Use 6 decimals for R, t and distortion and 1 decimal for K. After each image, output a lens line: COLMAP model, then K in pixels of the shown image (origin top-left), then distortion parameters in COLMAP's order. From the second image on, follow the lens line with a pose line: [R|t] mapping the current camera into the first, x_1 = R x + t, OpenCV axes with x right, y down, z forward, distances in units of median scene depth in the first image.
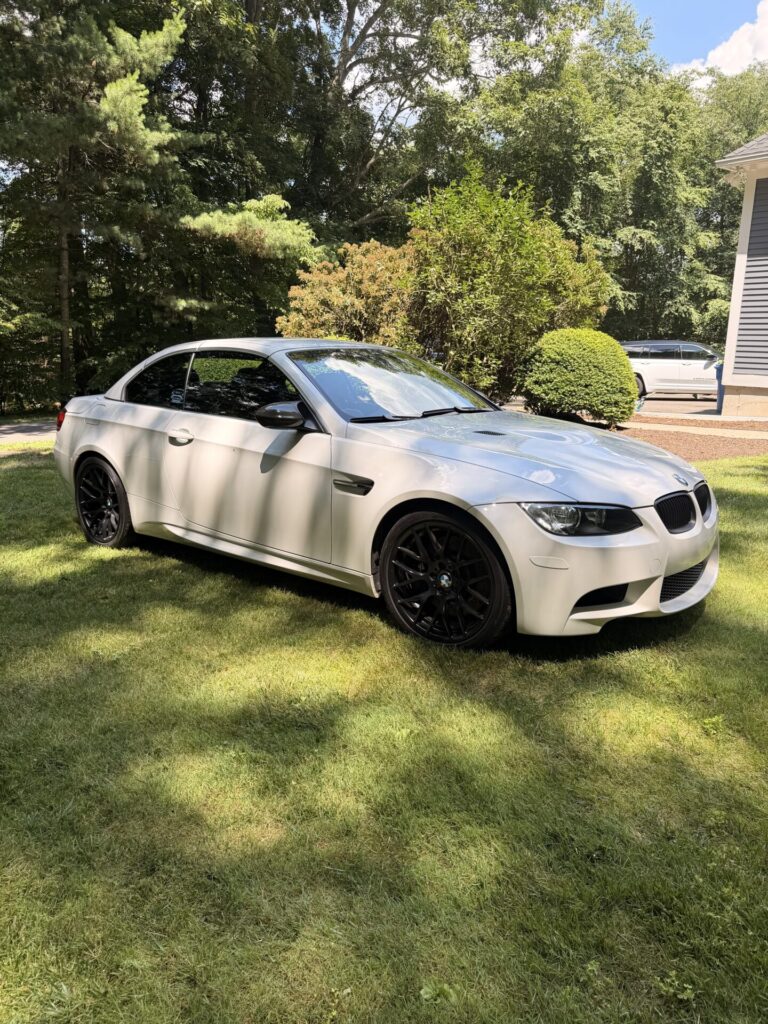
lens RADIAL K [[749.3, 0, 384.0], [0, 749.3, 512.0], [0, 0, 1]] dist [0.036571, -0.003323]
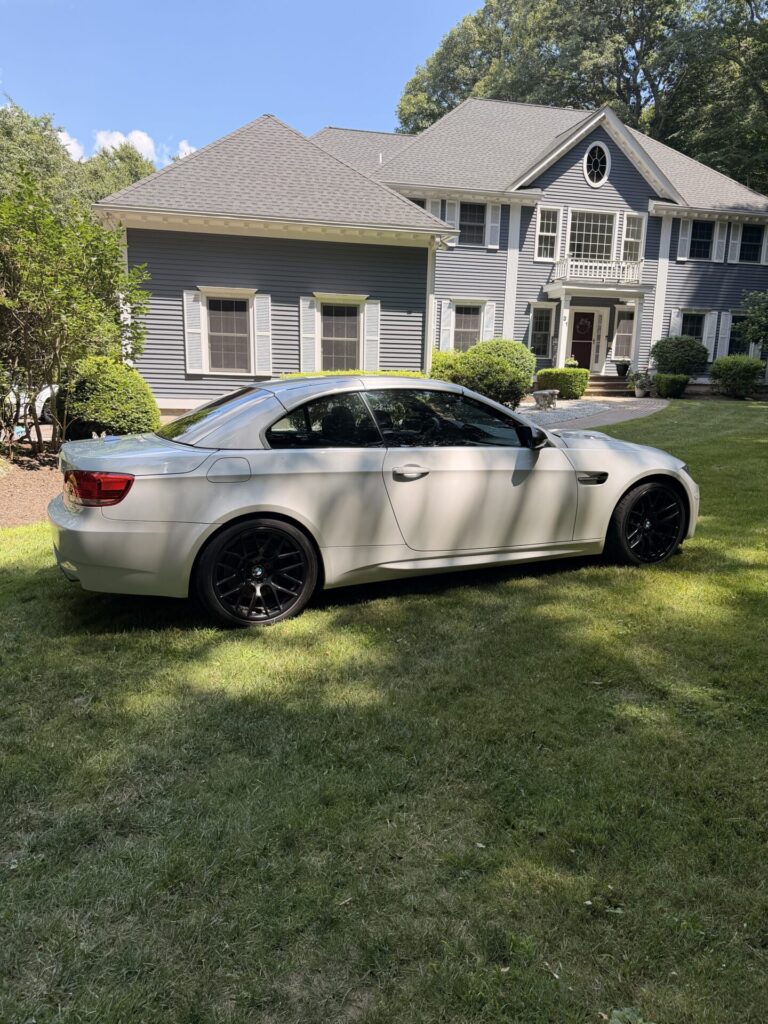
lens RADIAL K [[749.3, 0, 384.0], [0, 749.3, 512.0], [0, 0, 1]] dist [0.036571, -0.003323]
pose [[0.427851, -0.172080, 0.887317, -1.349195], [0.194547, 0.976232, 0.095516, -0.169720], [-0.882663, 0.131759, 0.451159, 0.640762]]
